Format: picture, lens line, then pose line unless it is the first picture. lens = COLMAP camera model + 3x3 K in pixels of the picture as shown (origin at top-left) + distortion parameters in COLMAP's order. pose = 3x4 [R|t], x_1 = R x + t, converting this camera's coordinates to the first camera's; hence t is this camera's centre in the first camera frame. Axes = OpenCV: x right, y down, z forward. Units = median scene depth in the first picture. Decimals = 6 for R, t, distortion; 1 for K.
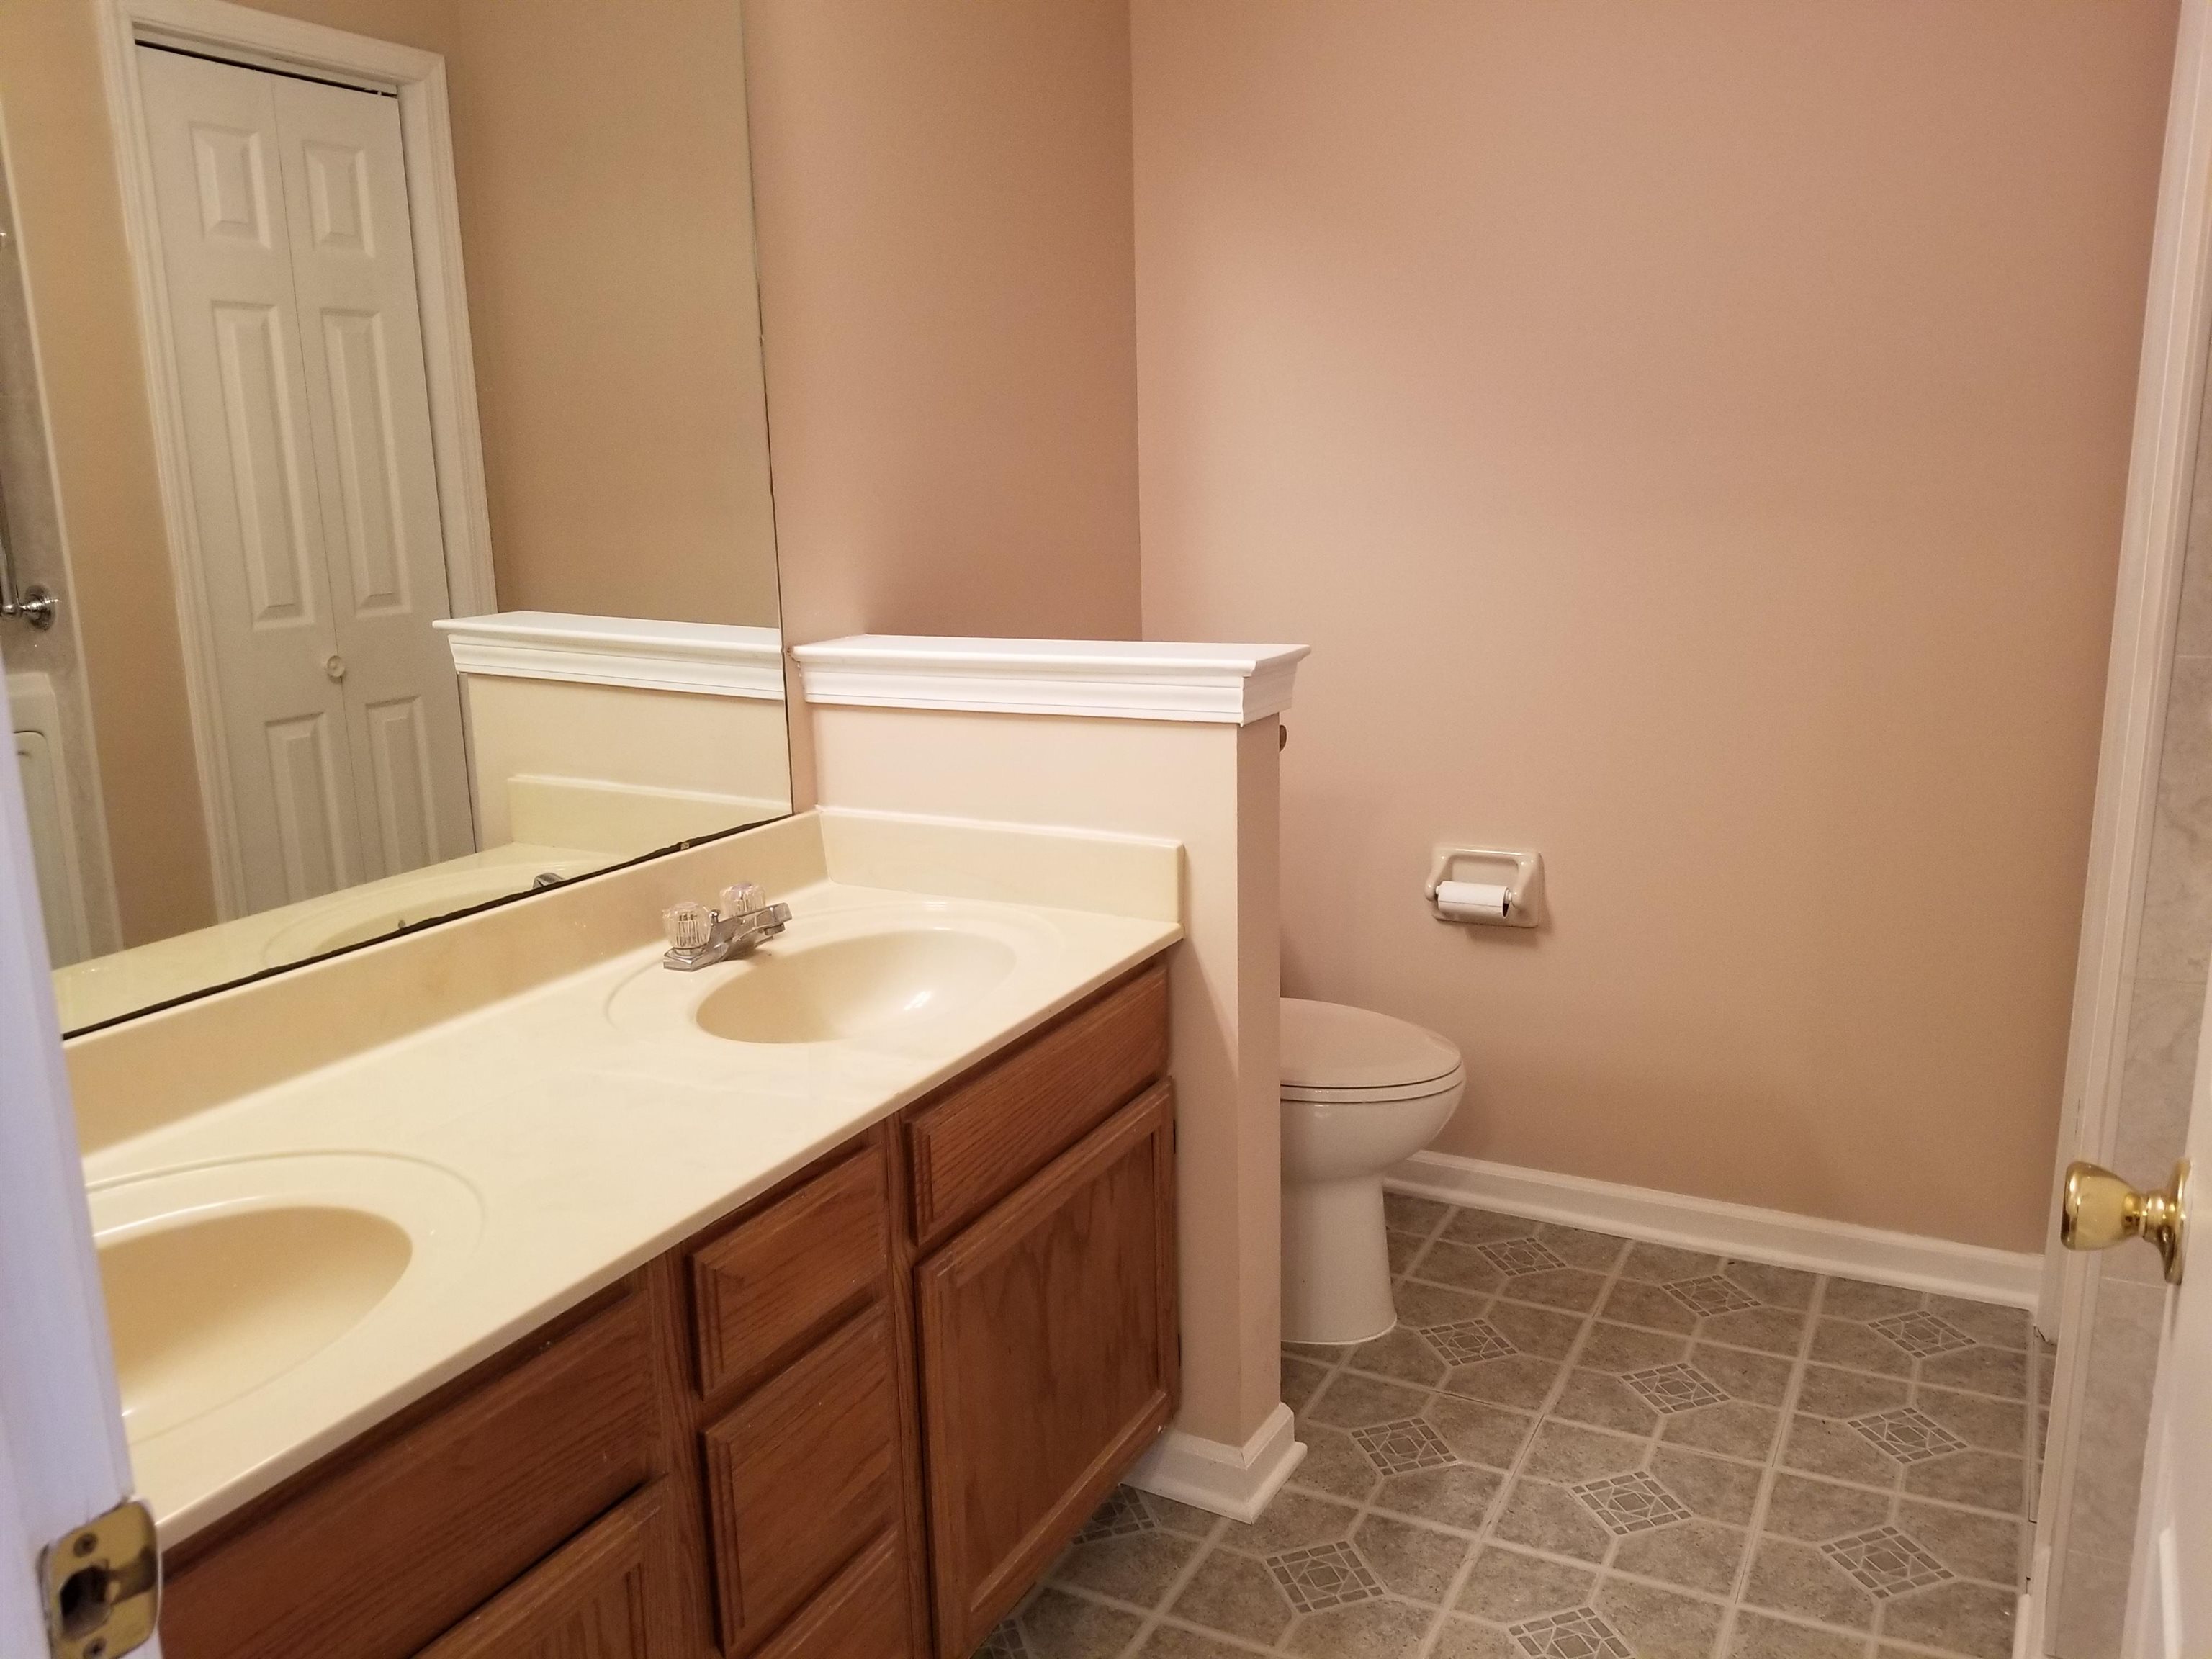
lens RADIAL K [[1713.1, 0, 1104.5], [0, 1713.1, 834.1], [0, 0, 1]] dist [0.047071, 0.005365]
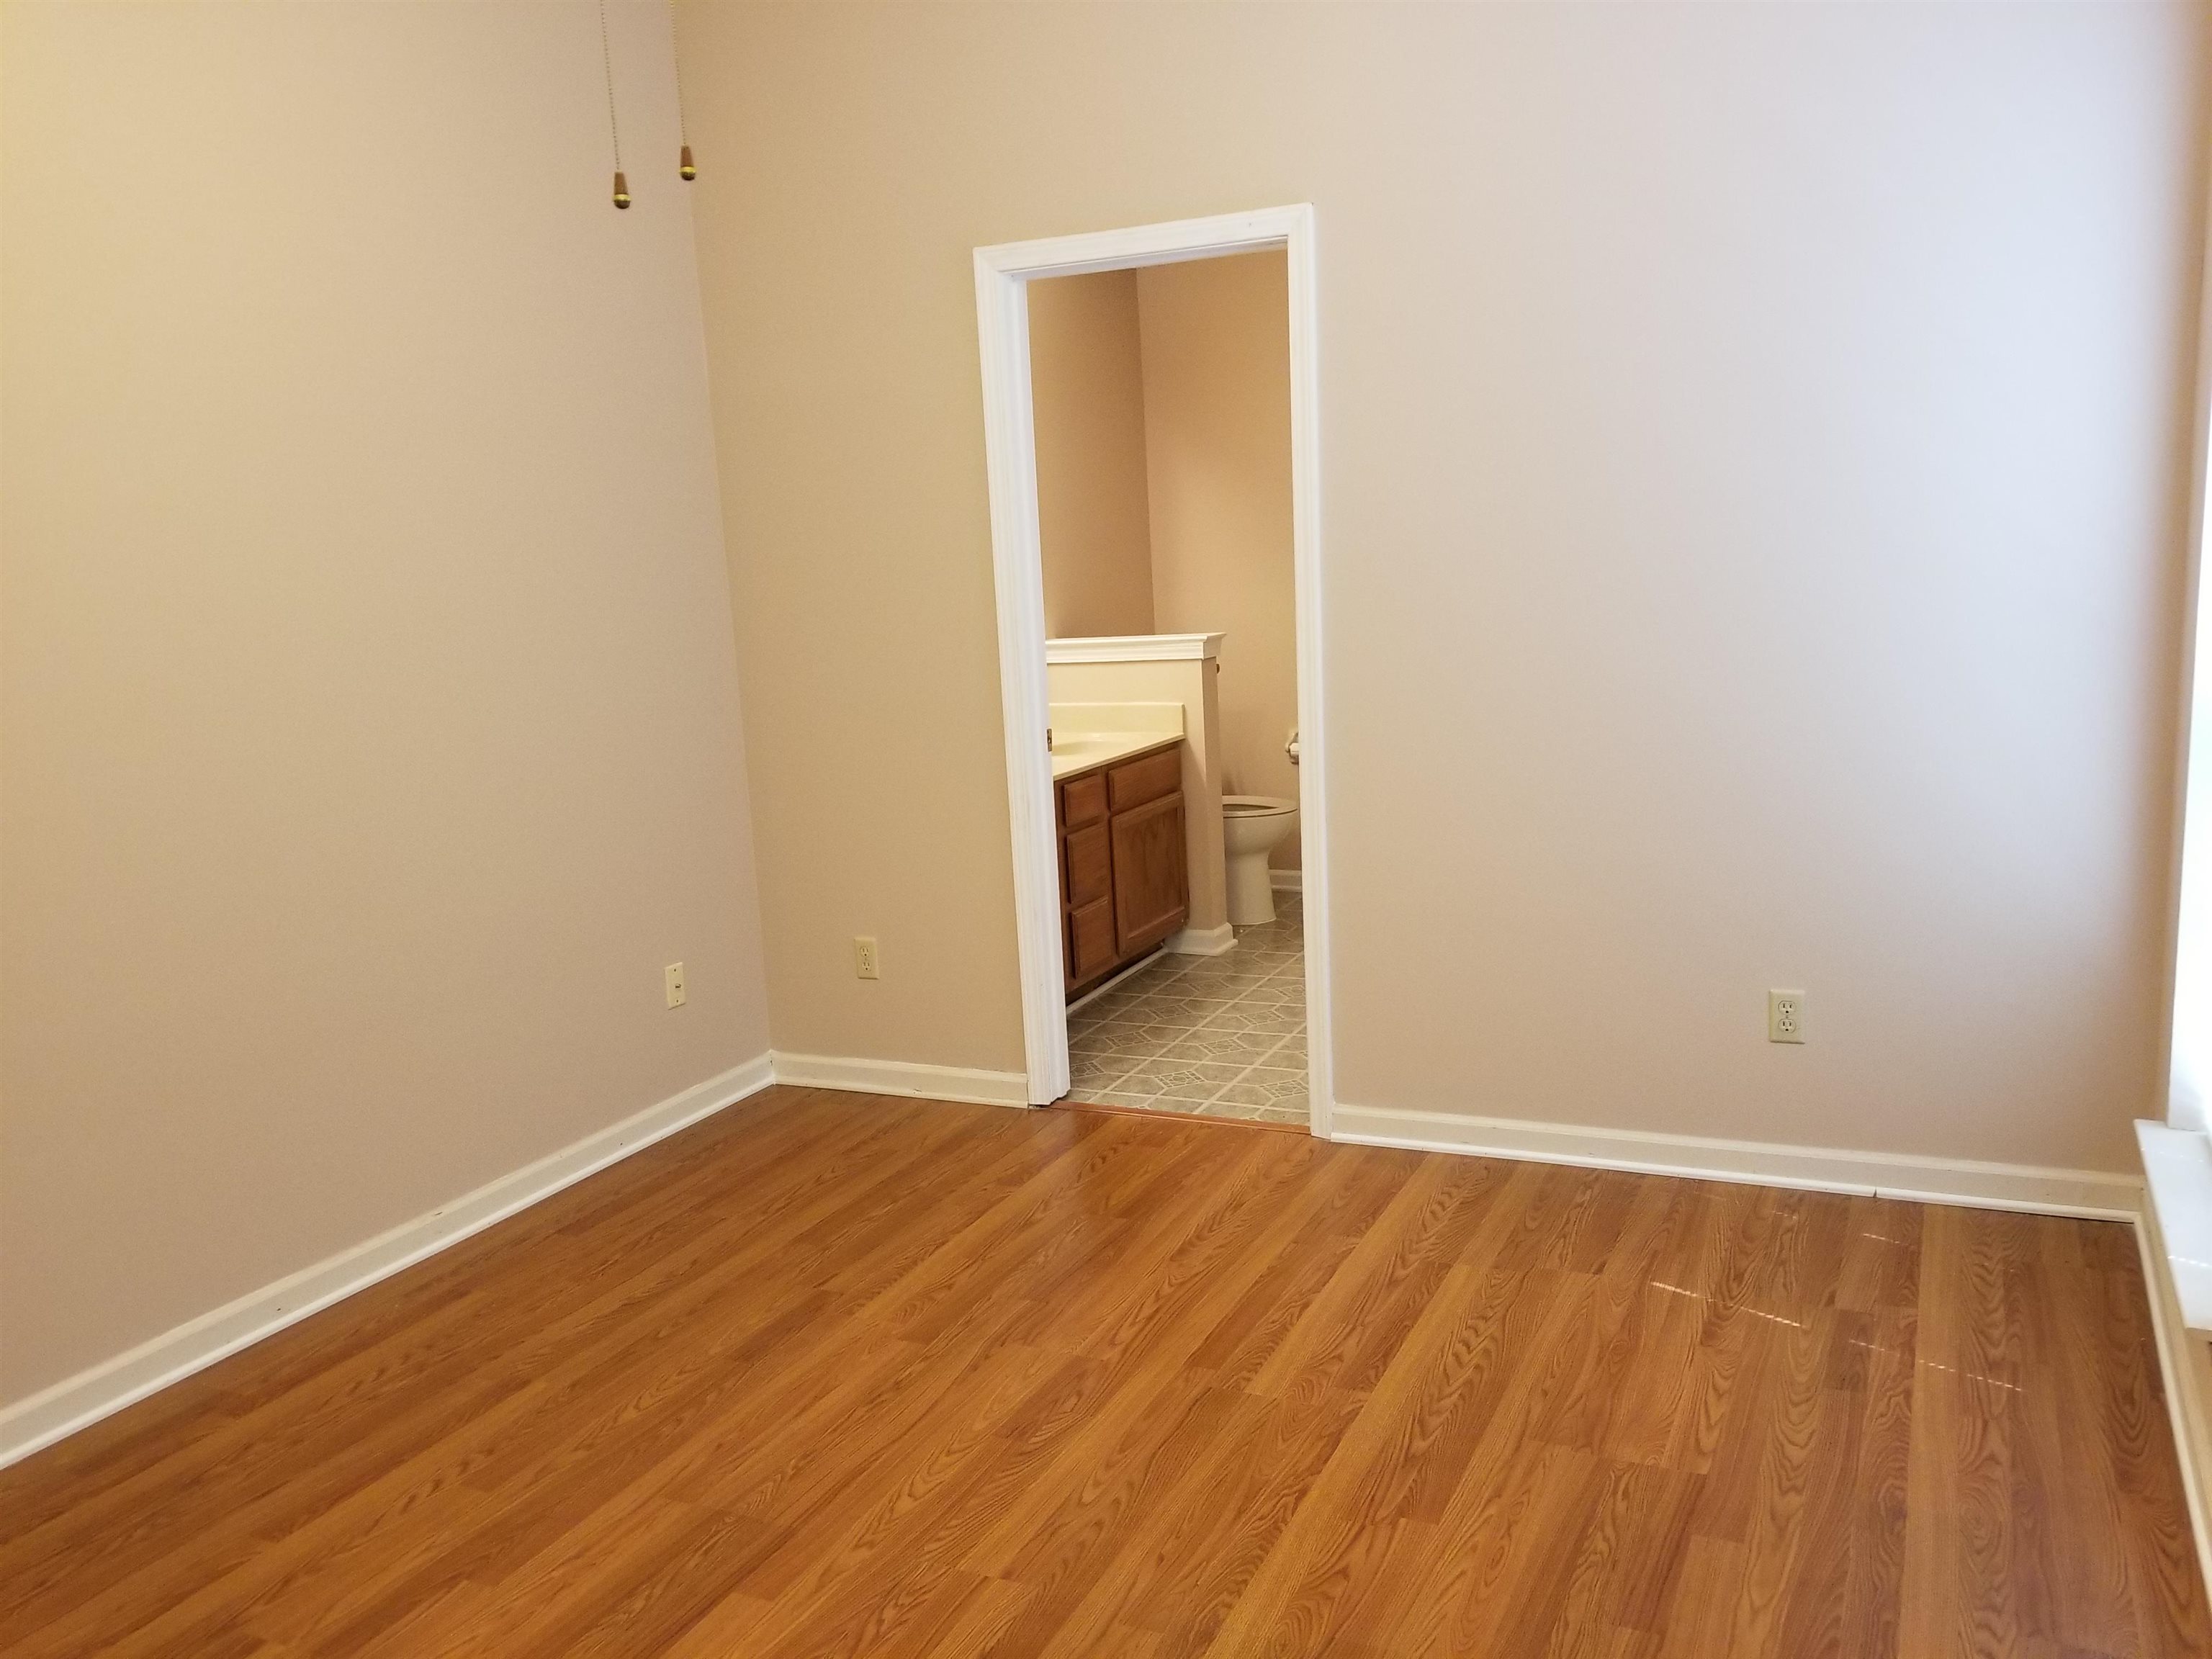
lens RADIAL K [[1713.1, 0, 1108.9], [0, 1713.1, 826.6], [0, 0, 1]] dist [0.047071, 0.005365]
pose [[0.998762, -0.035217, 0.035123, -0.172452], [0.036490, 0.998674, -0.036302, 0.292224], [-0.033798, 0.037539, 0.998723, -1.688827]]
